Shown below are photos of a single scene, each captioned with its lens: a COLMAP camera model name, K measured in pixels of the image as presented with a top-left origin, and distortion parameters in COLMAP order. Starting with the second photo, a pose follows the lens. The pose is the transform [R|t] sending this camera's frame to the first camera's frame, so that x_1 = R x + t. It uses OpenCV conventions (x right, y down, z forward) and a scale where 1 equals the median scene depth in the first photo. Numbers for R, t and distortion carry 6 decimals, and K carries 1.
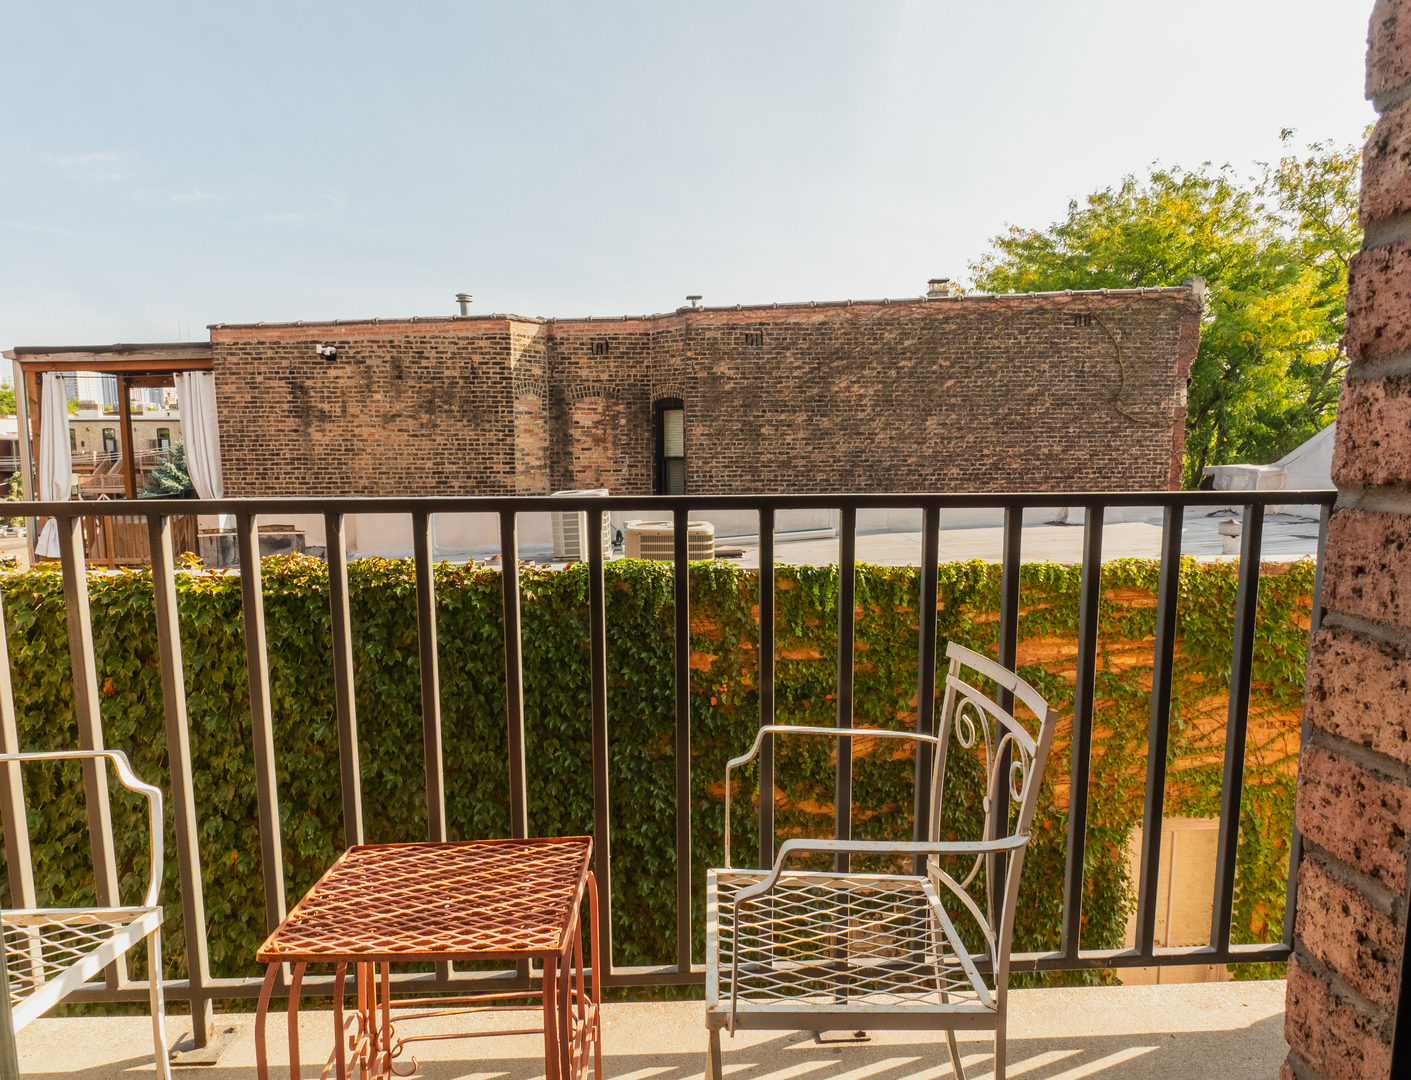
lens RADIAL K [[811.5, 0, 703.2], [0, 811.5, 542.2], [0, 0, 1]] dist [-0.002360, -0.000337]
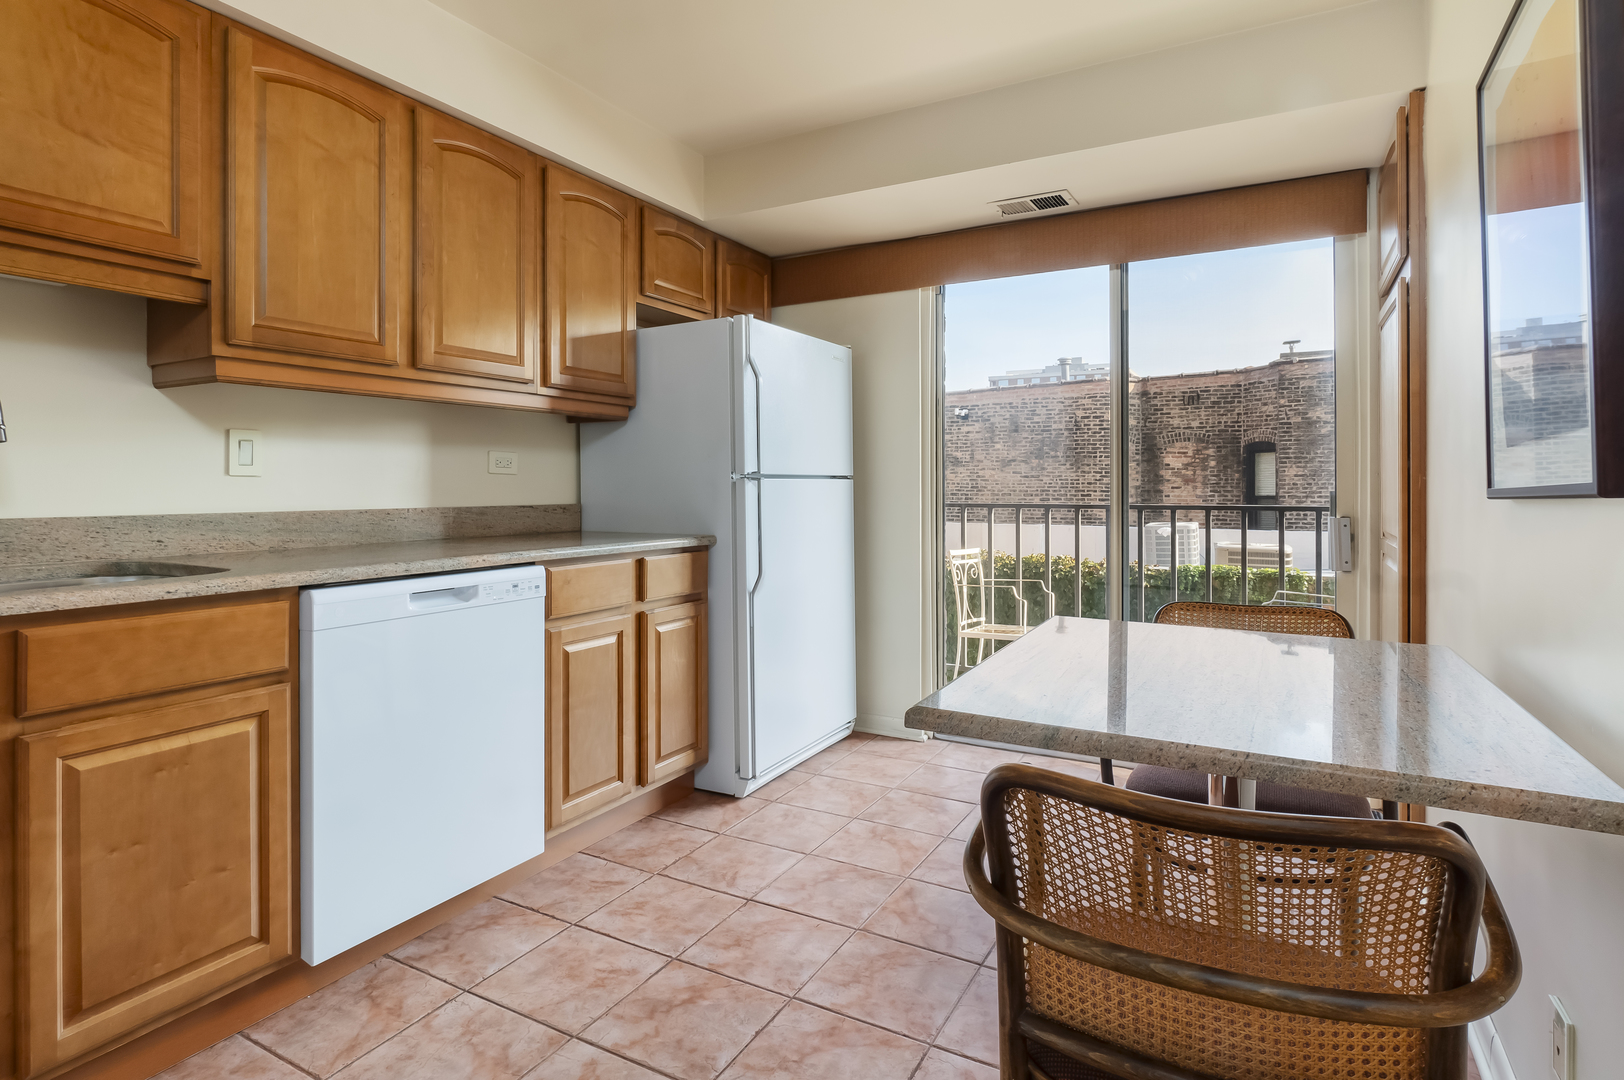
lens RADIAL K [[860.9, 0, 764.6], [0, 860.9, 485.4], [0, 0, 1]] dist [-0.009287, 0.005748]
pose [[0.838861, 0.004718, -0.544325, 0.027256], [-0.067432, 0.993161, -0.095310, 0.035201], [0.540152, 0.116657, 0.833443, -0.315347]]
